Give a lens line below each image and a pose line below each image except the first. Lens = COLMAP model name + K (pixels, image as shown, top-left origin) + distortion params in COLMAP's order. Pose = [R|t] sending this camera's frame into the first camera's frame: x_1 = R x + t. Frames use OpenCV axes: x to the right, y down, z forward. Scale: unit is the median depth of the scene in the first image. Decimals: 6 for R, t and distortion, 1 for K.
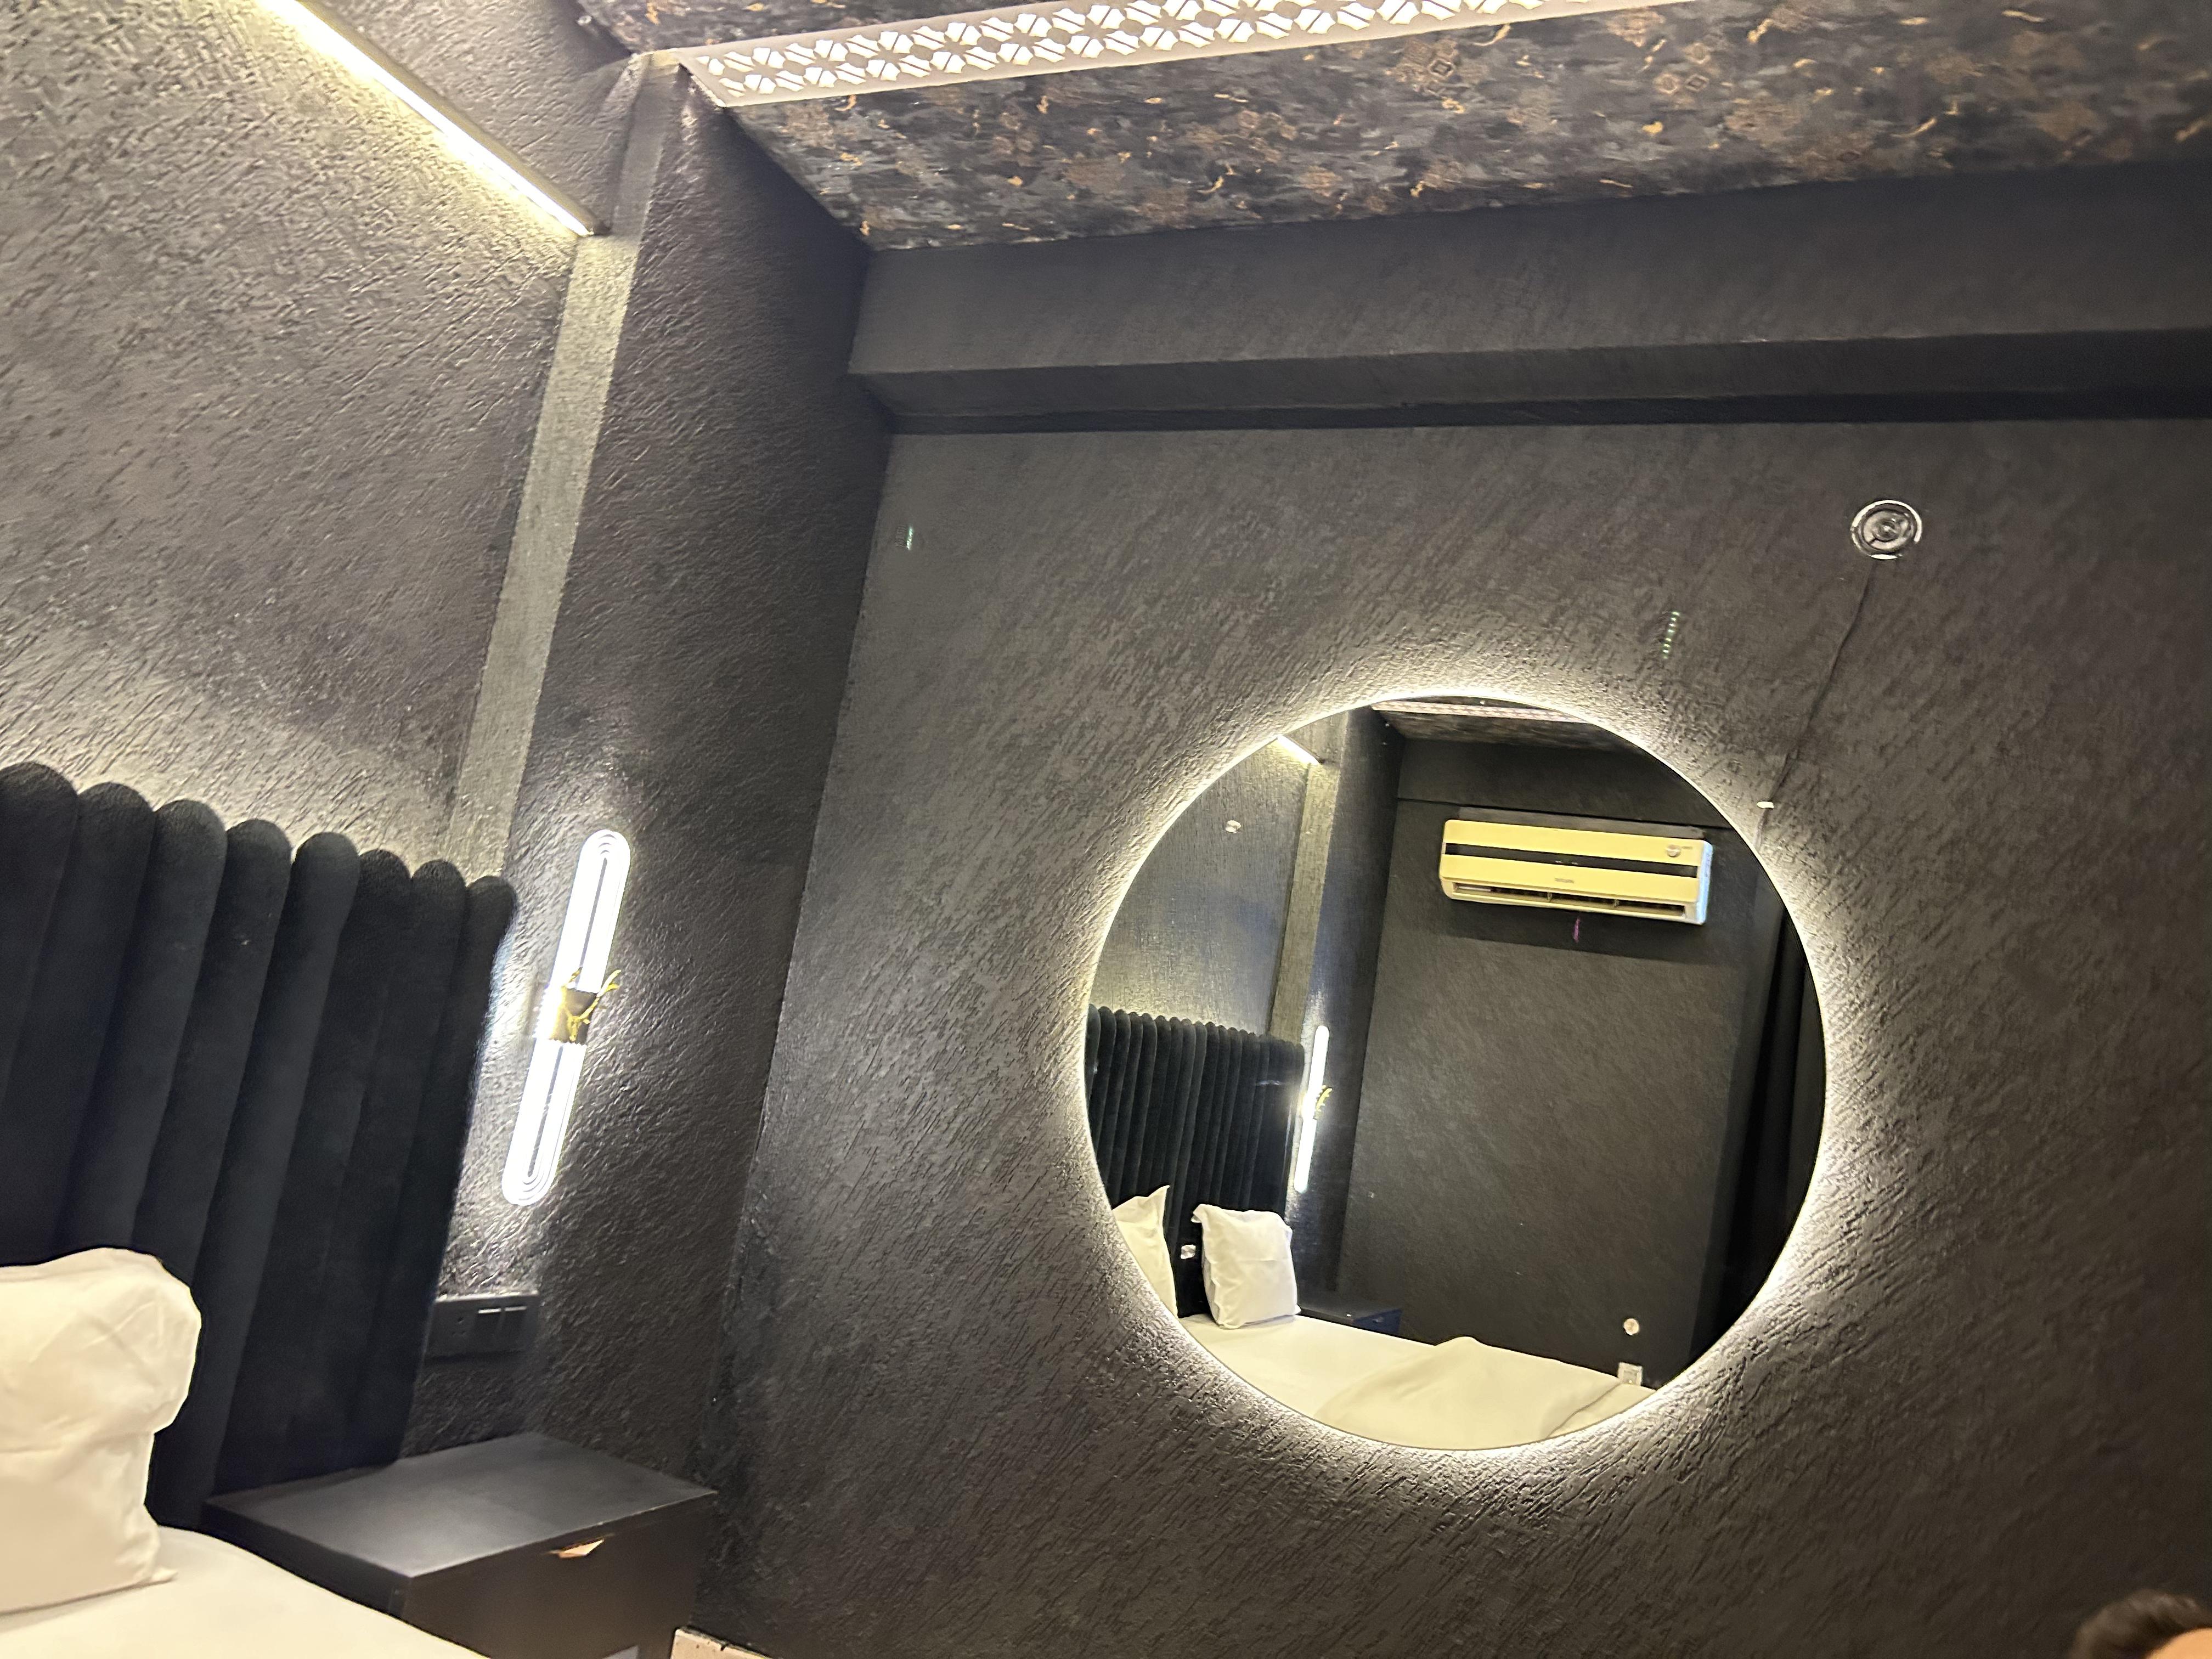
lens RADIAL K [[1725.2, 0, 1095.7], [0, 1725.2, 828.2], [0, 0, 1]] dist [0.070051, -0.070392]
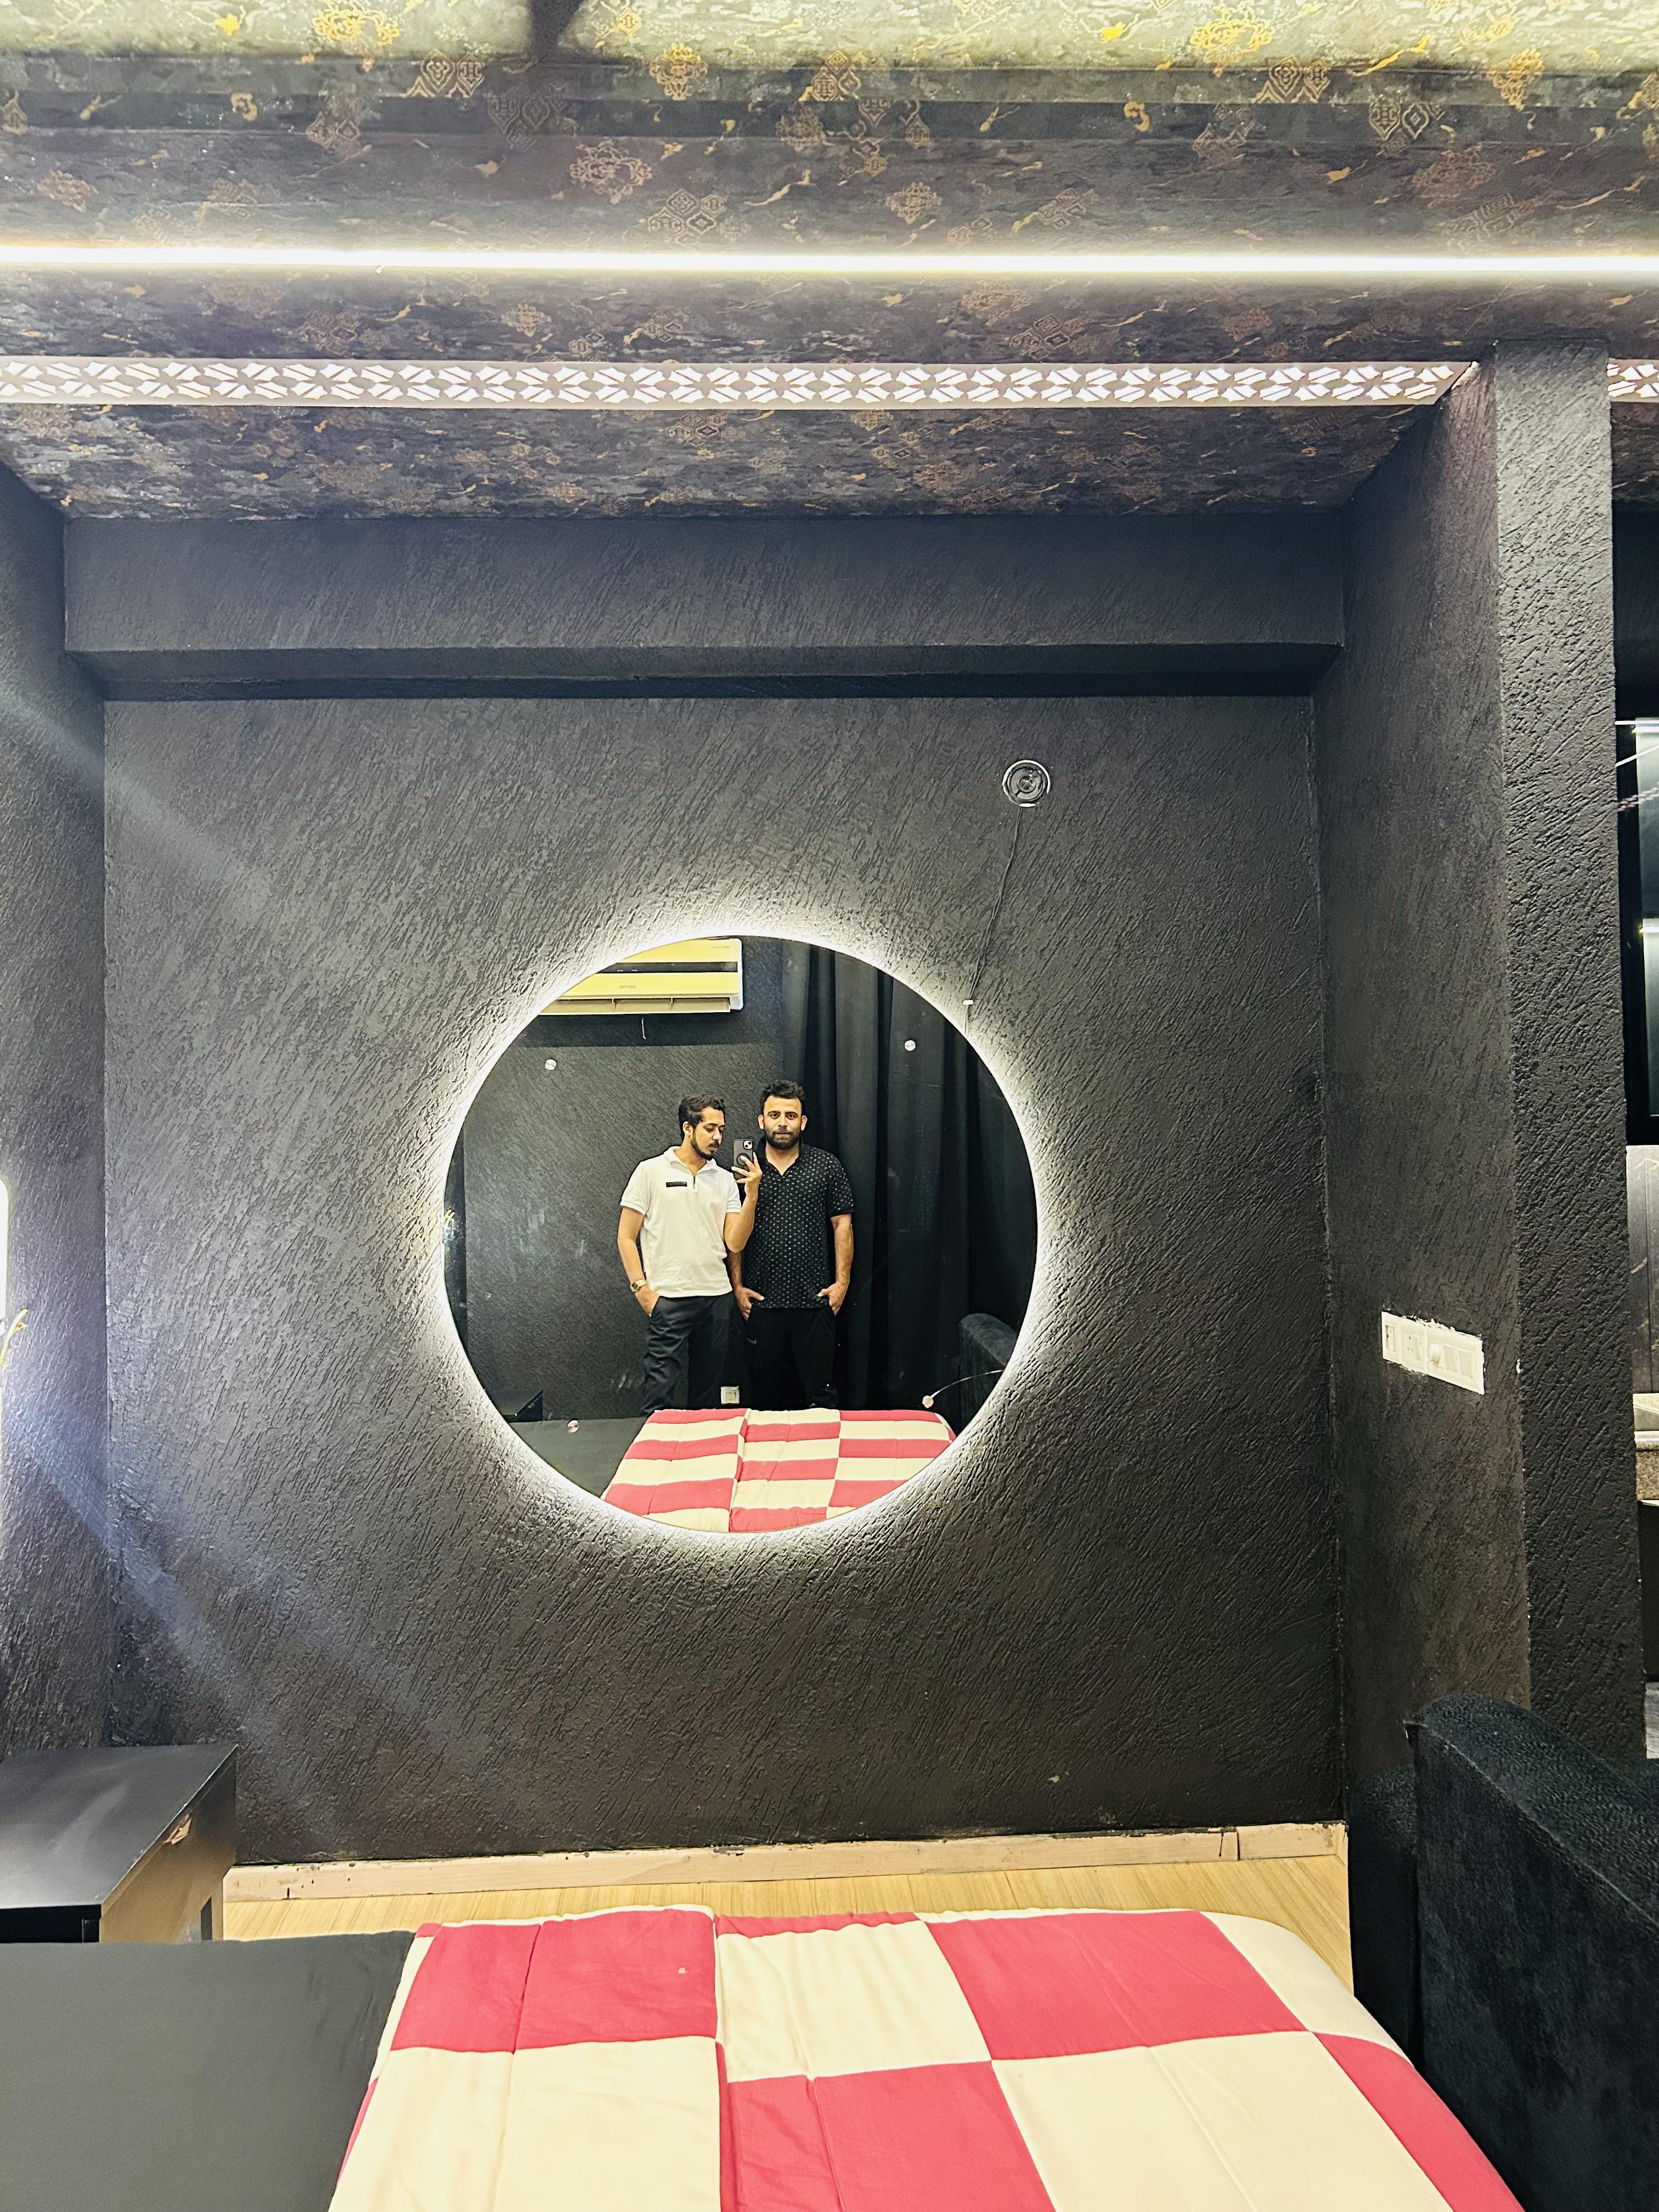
lens RADIAL K [[1725.2, 0, 835.4], [0, 1725.2, 1123.1], [0, 0, 1]] dist [0.070051, -0.070392]
pose [[0.876819, -0.170208, 0.449685, -0.283178], [0.099446, 0.979221, 0.176737, -0.150545], [-0.470424, -0.110247, 0.875527, -0.102719]]
